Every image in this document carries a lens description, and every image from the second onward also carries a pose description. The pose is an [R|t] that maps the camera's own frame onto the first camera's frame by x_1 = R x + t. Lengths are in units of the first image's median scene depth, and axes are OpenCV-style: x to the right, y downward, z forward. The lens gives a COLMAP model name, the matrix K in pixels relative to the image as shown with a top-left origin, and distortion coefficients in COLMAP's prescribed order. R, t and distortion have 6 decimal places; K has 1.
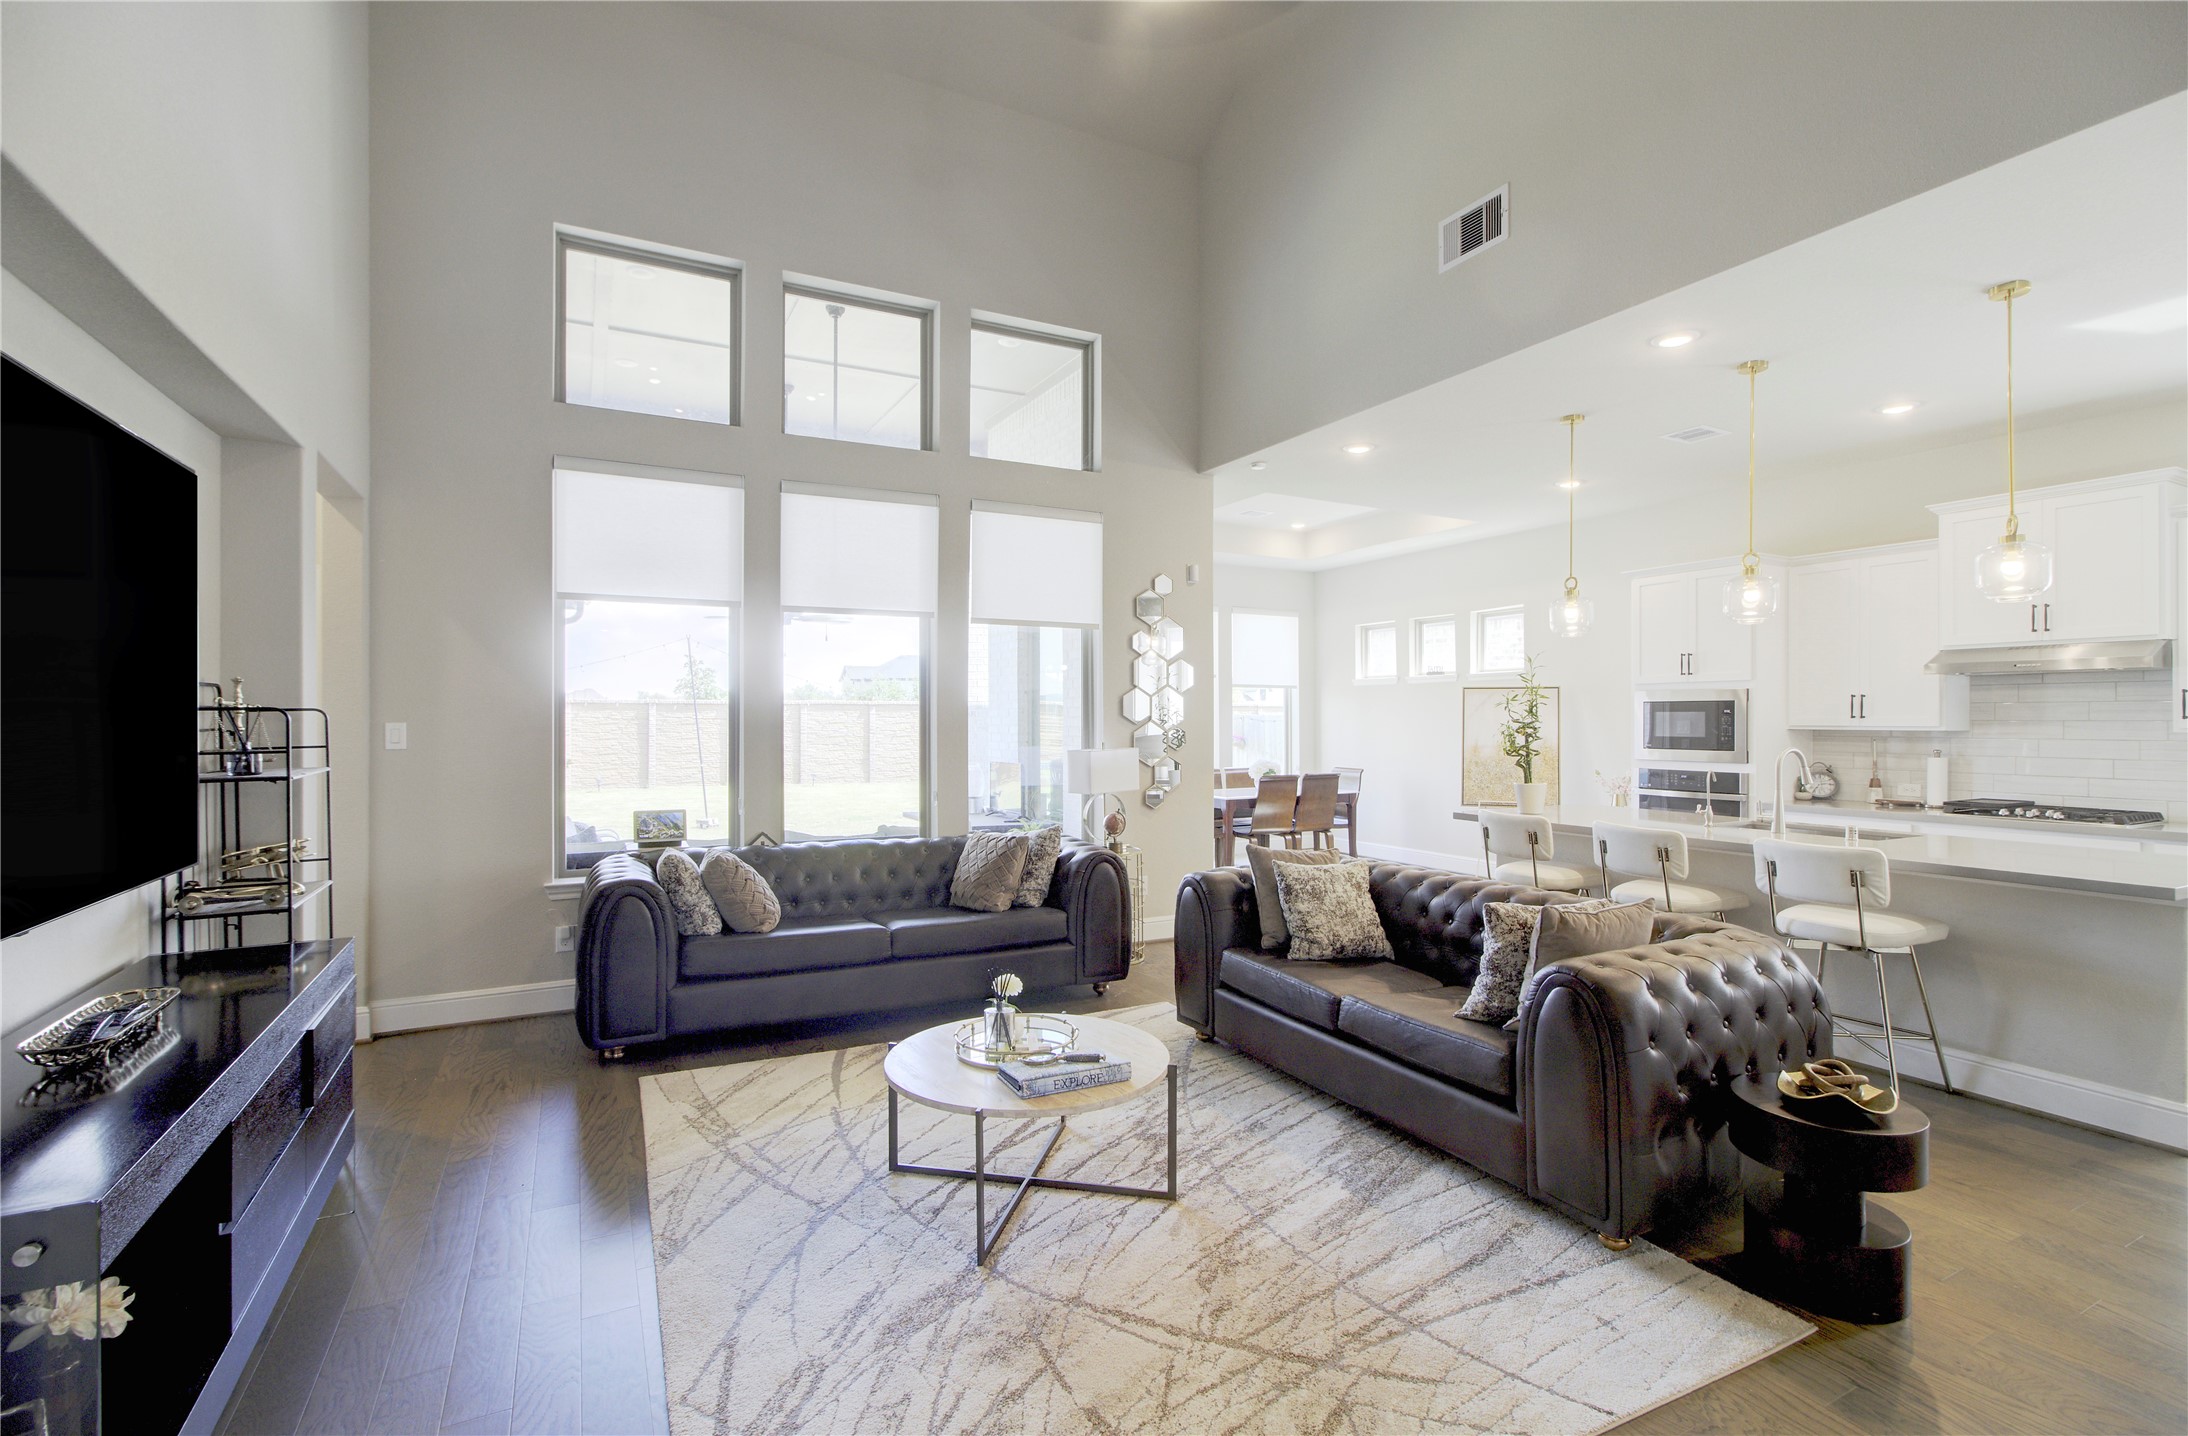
lens RADIAL K [[1010.5, 0, 1103.5], [0, 1010.5, 722.8], [0, 0, 1]] dist [-0.003444, 0.000007]
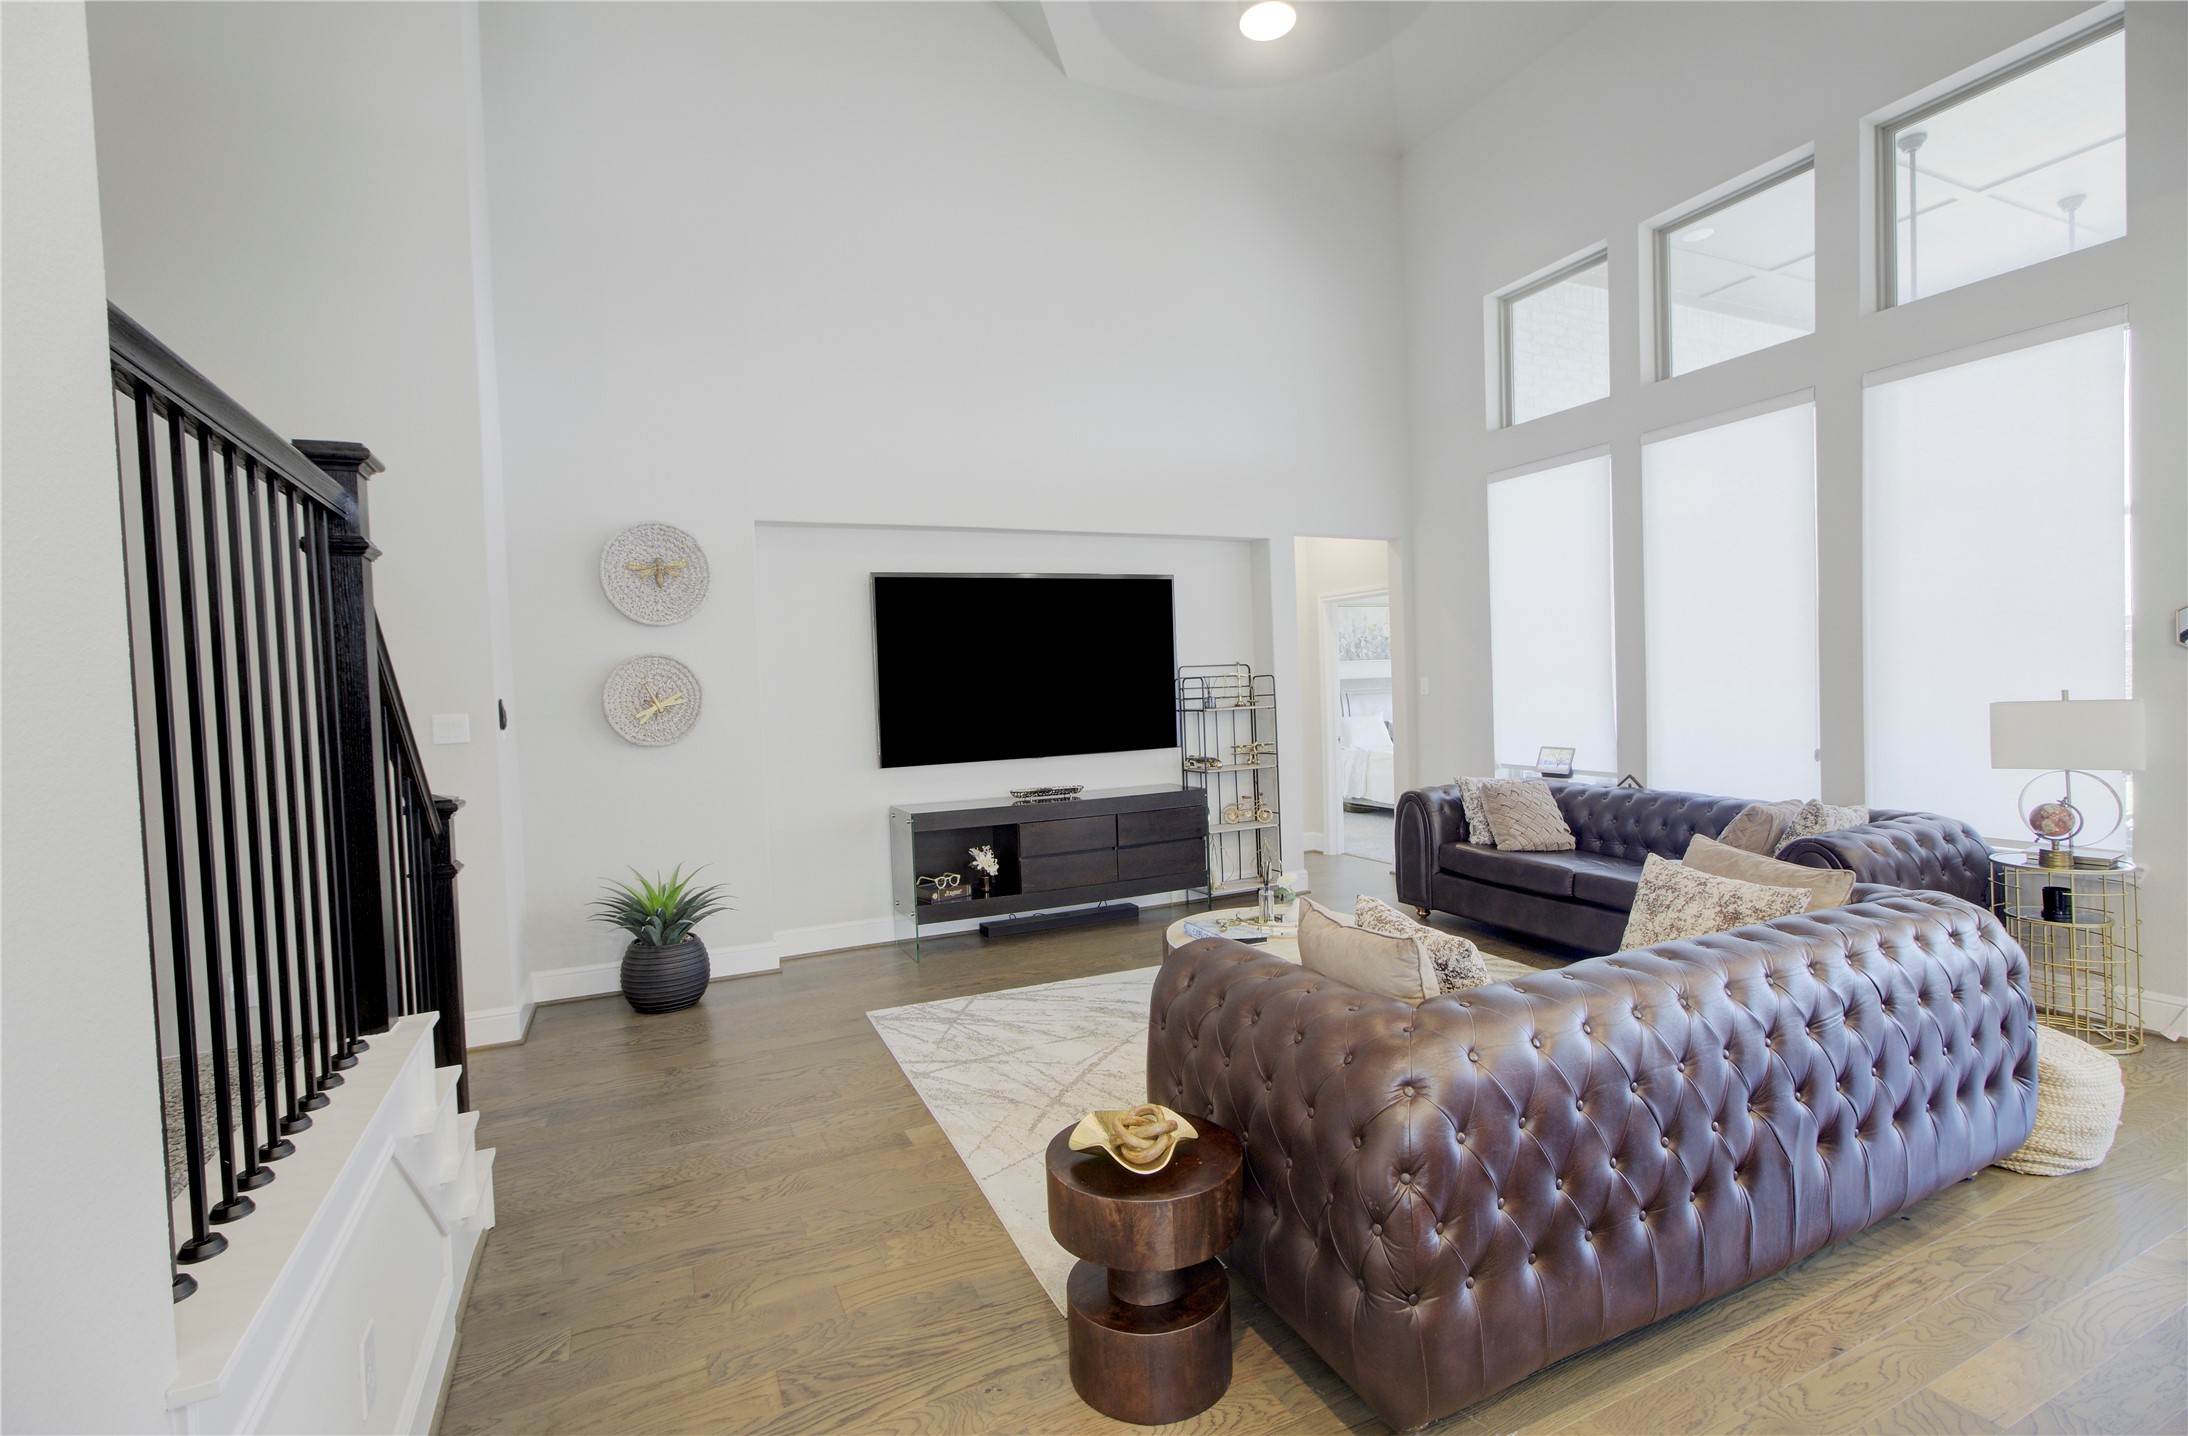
lens RADIAL K [[1010.5, 0, 1094.4], [0, 1010.5, 720.5], [0, 0, 1]] dist [-0.003444, 0.000007]
pose [[-0.056575, 0.040687, -0.997569, 0.506746], [0.036468, 0.998587, 0.038661, -0.006502], [0.997732, -0.034192, -0.057979, 0.334160]]
